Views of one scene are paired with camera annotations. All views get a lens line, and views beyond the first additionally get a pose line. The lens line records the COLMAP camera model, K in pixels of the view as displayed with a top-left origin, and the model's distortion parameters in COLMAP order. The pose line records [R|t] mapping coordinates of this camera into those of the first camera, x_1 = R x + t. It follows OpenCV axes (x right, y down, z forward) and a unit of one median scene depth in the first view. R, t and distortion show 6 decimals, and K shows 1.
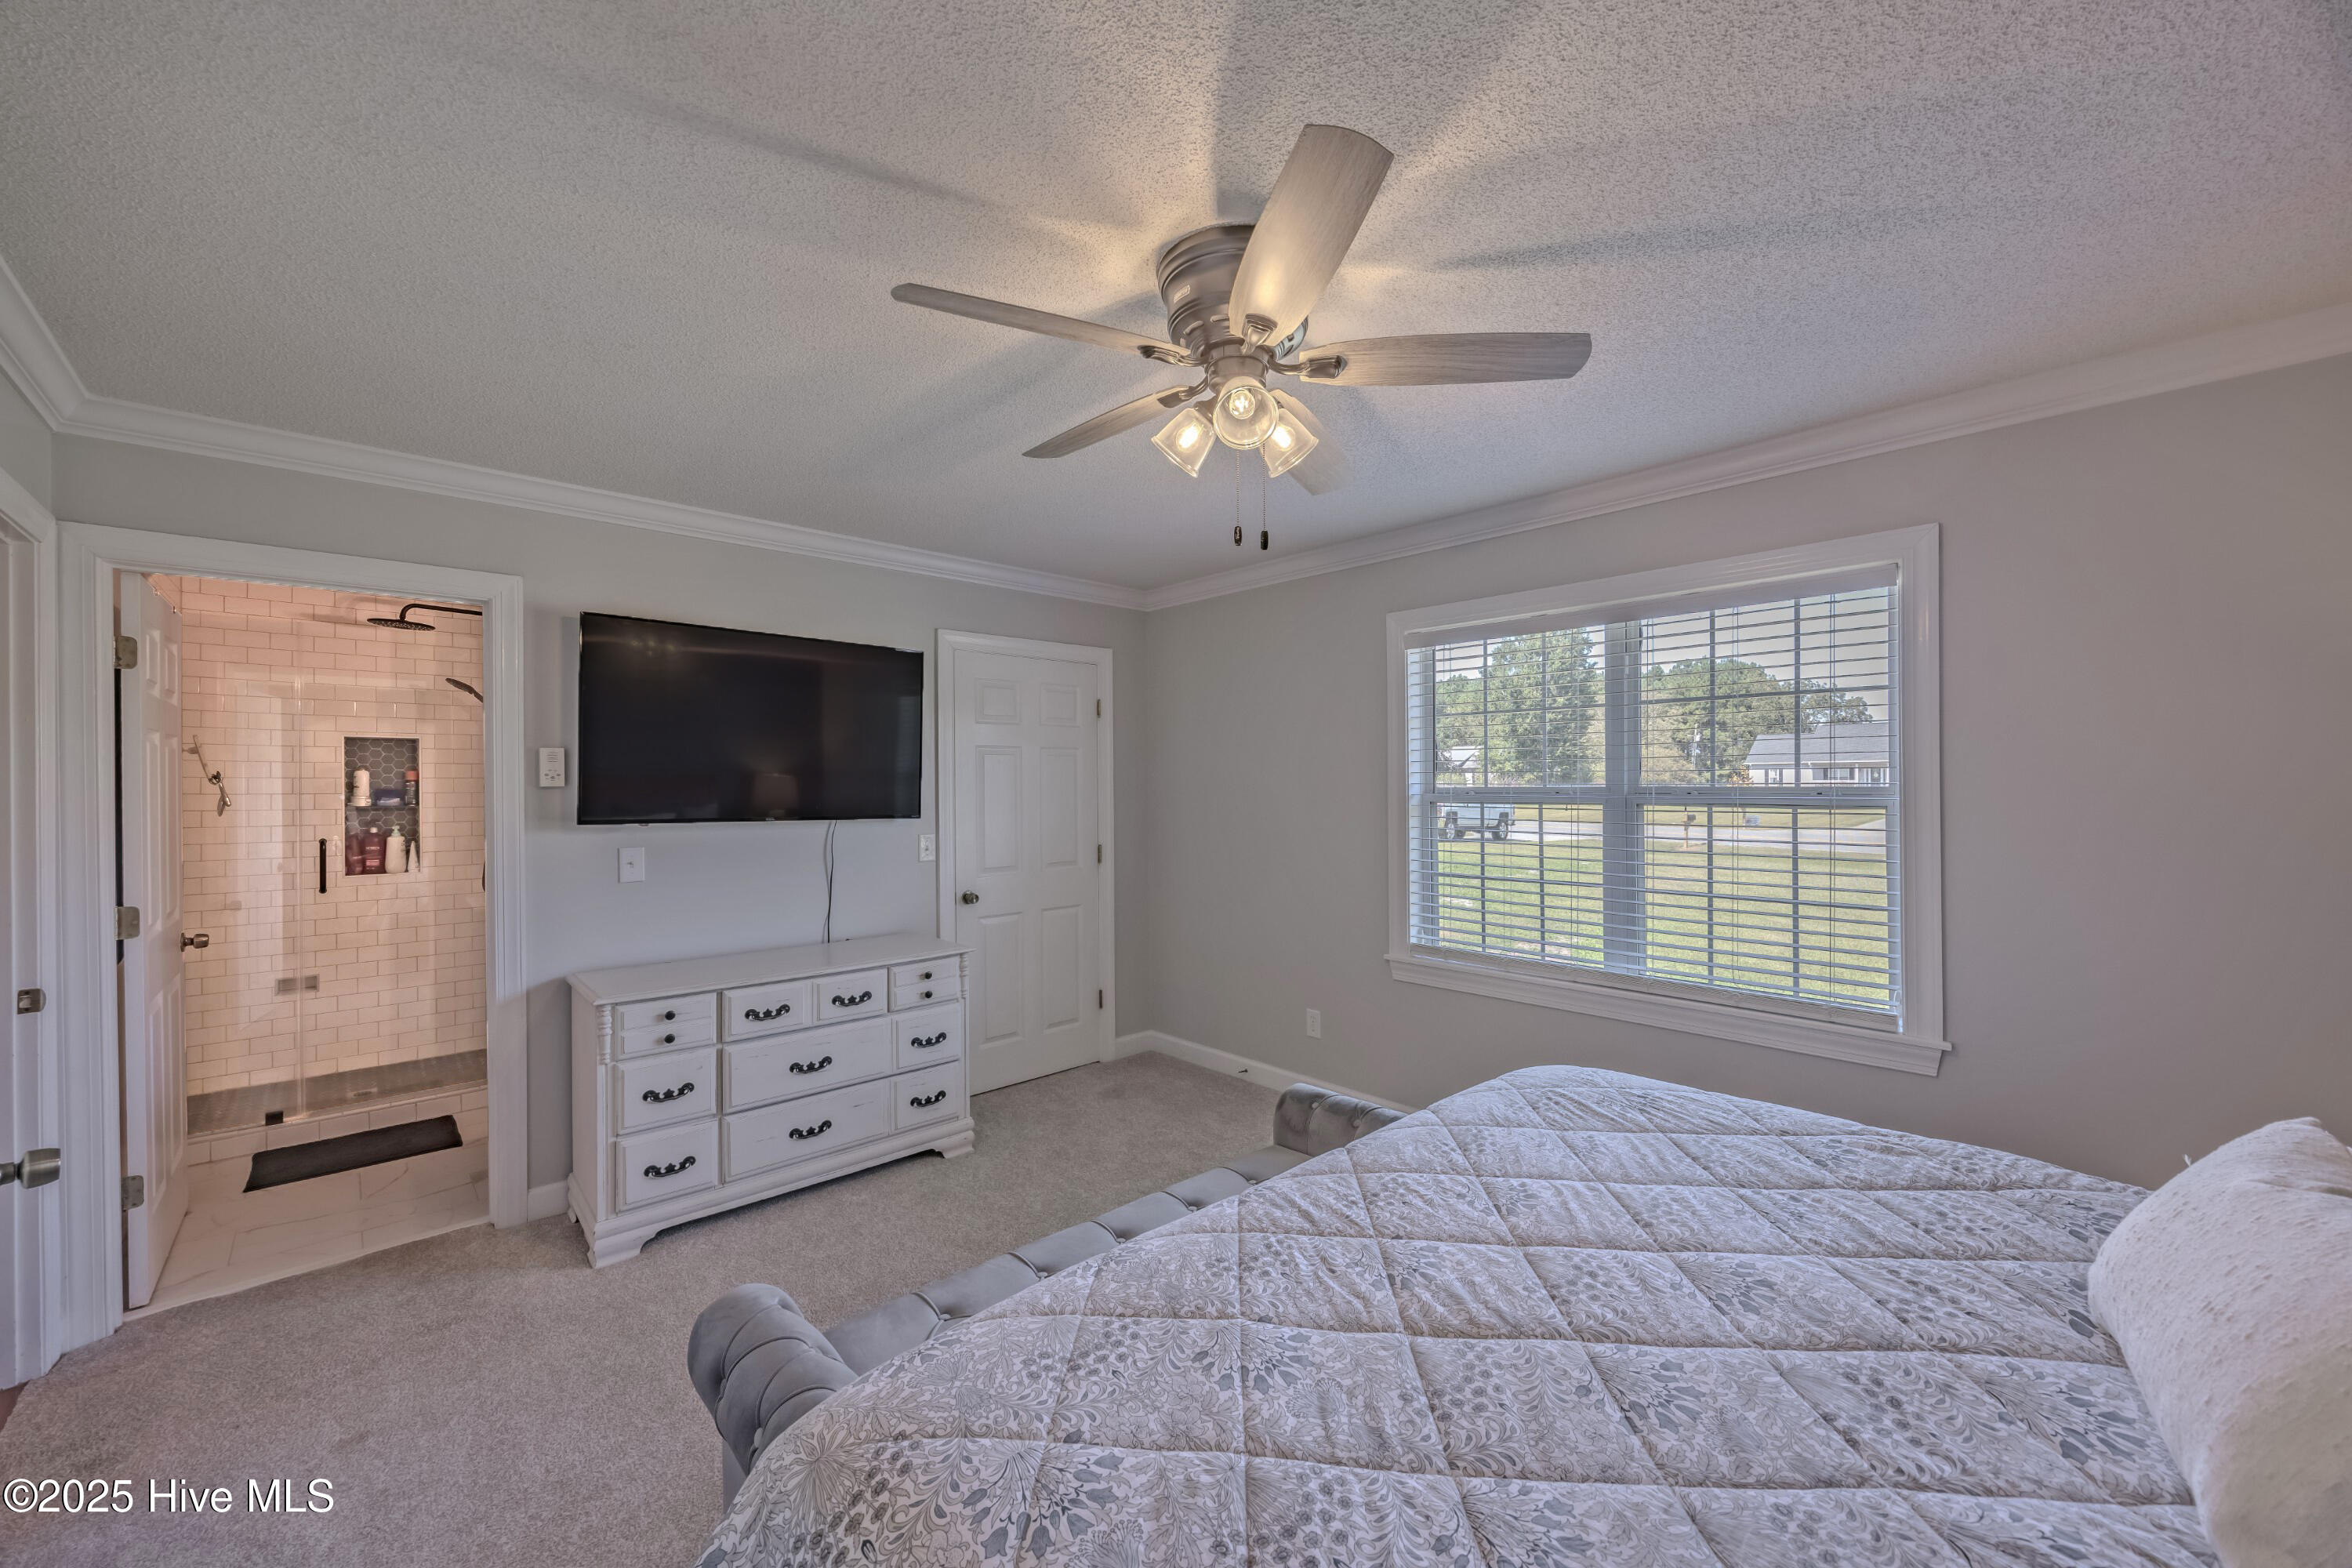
lens RADIAL K [[917.4, 0, 1185.5], [0, 917.4, 787.6], [0, 0, 1]] dist [0.002282, 0.000139]
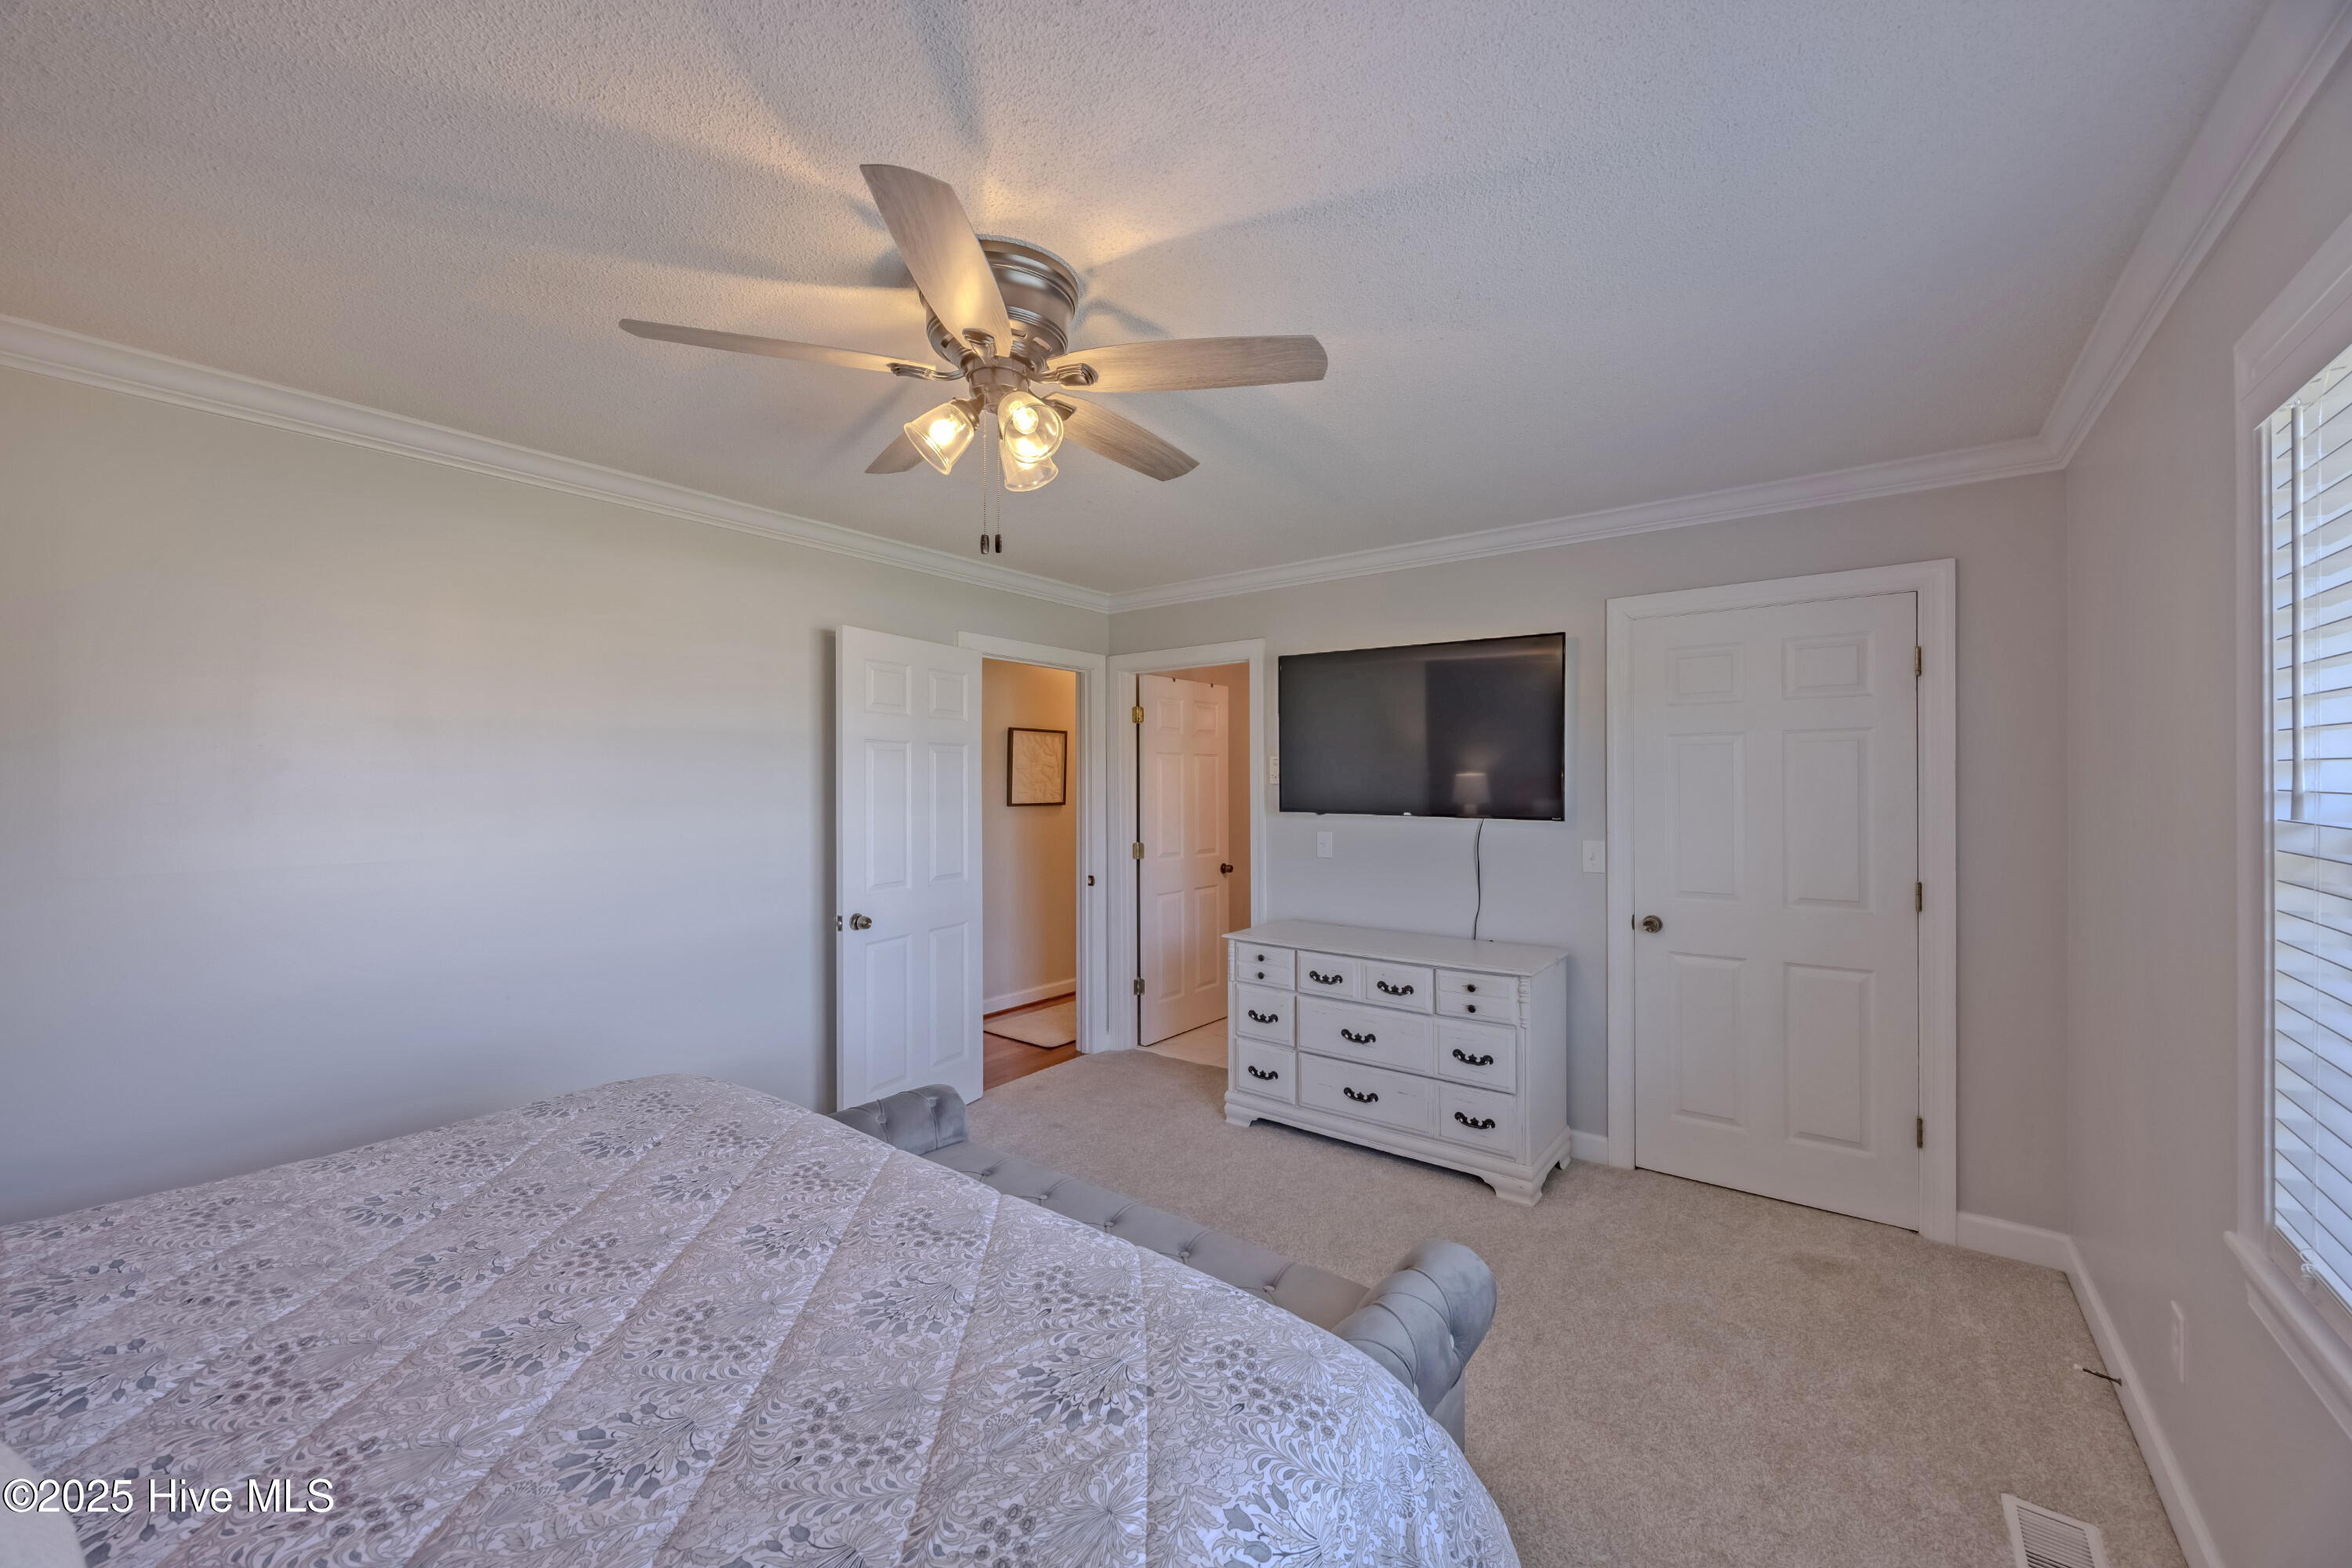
lens RADIAL K [[917.4, 0, 1180.9], [0, 917.4, 794.4], [0, 0, 1]] dist [0.002282, 0.000139]
pose [[0.151529, 0.017368, -0.988300, 0.639576], [-0.002034, 0.999849, 0.017259, -0.008609], [0.988451, -0.000605, 0.151542, 0.609458]]
